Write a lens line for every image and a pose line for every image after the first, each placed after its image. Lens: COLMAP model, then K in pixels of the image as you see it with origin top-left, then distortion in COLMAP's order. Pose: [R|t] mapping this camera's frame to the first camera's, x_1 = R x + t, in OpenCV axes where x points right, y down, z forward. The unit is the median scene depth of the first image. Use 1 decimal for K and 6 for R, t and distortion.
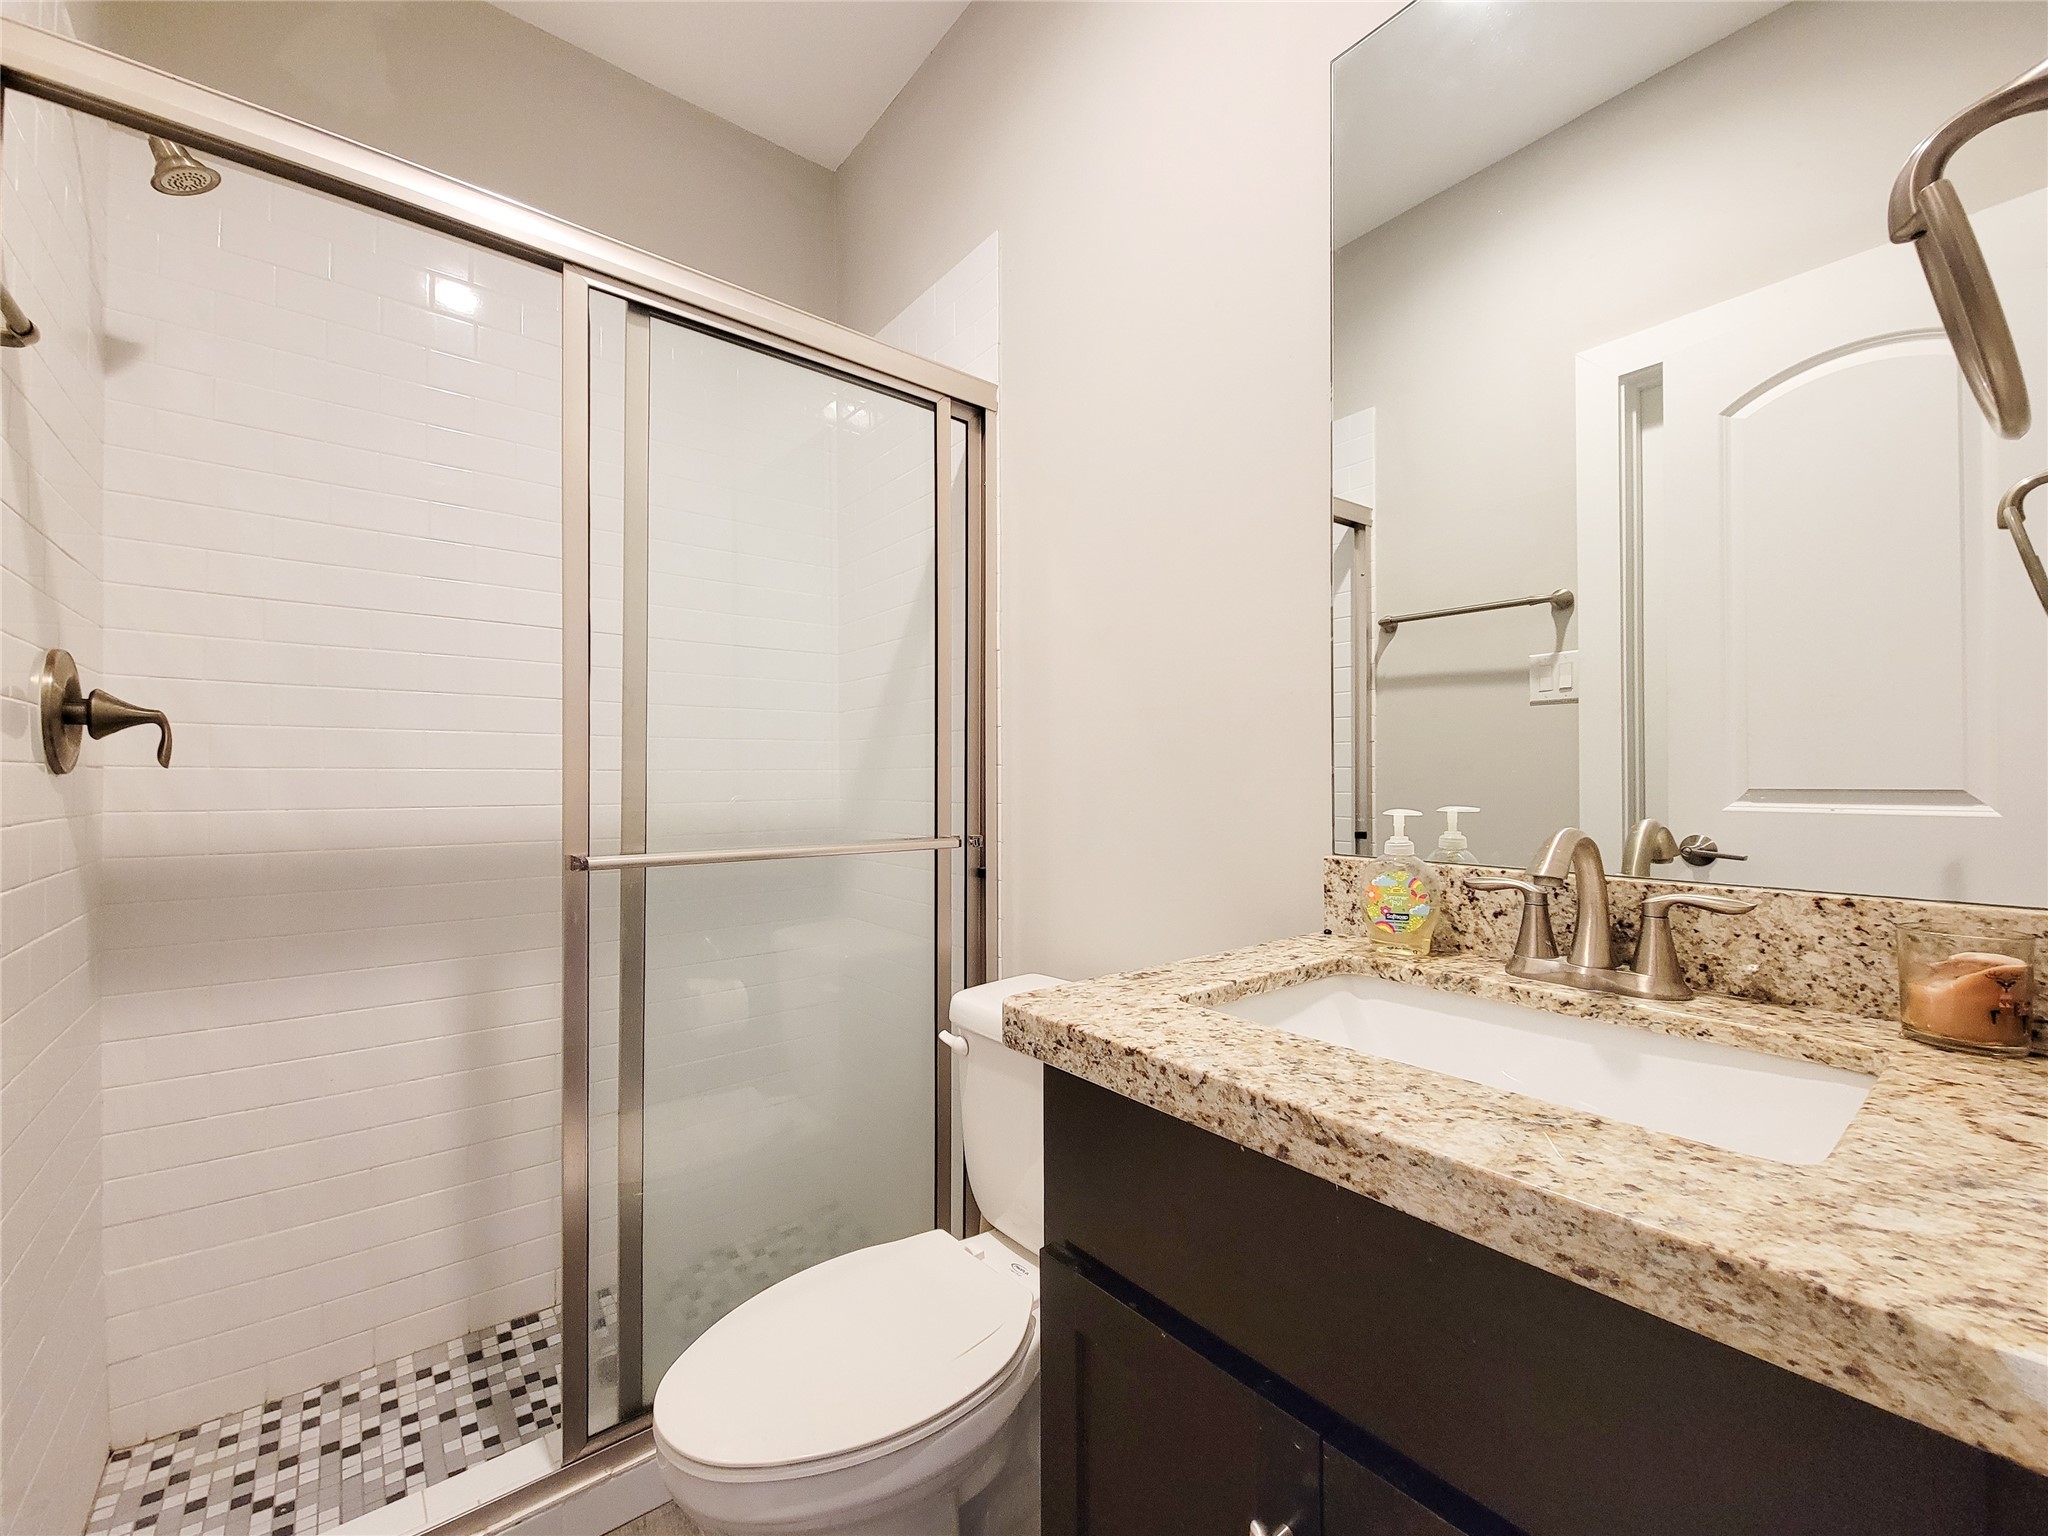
lens RADIAL K [[844.8, 0, 1045.8], [0, 844.8, 758.9], [0, 0, 1]] dist [0.004776, -0.003425]
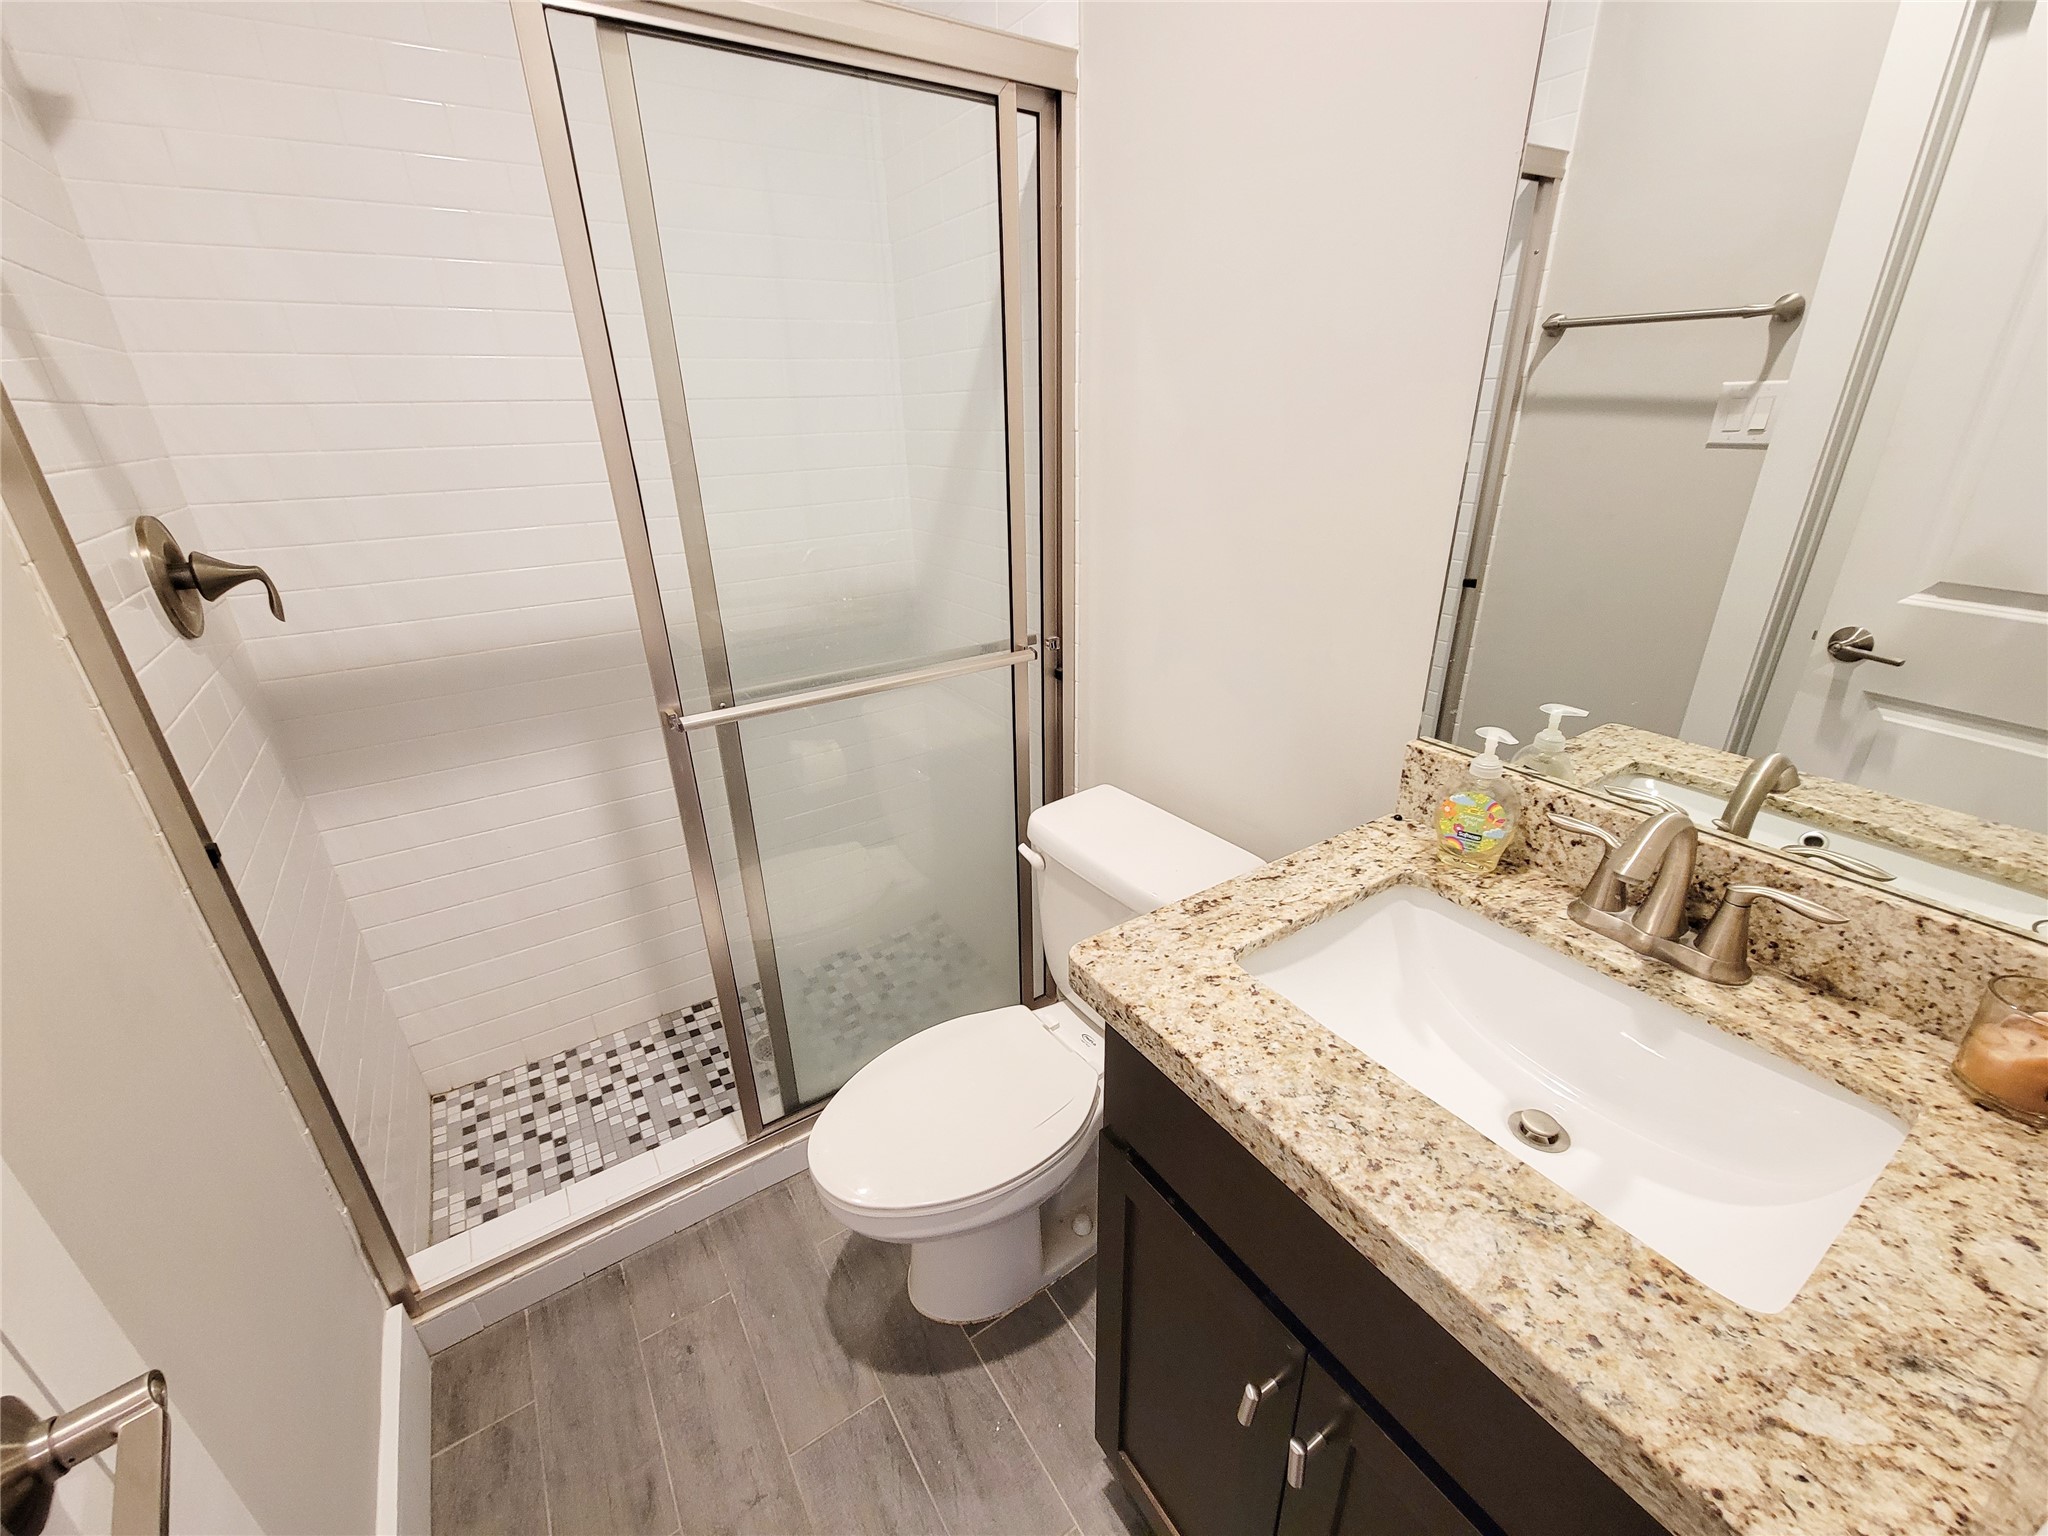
lens RADIAL K [[844.8, 0, 1045.8], [0, 844.8, 758.9], [0, 0, 1]] dist [0.004776, -0.003425]
pose [[0.994945, 0.031021, -0.095505, 0.010316], [0.011003, 0.911683, 0.410747, -0.258266], [0.099812, -0.409722, 0.906733, 0.071713]]
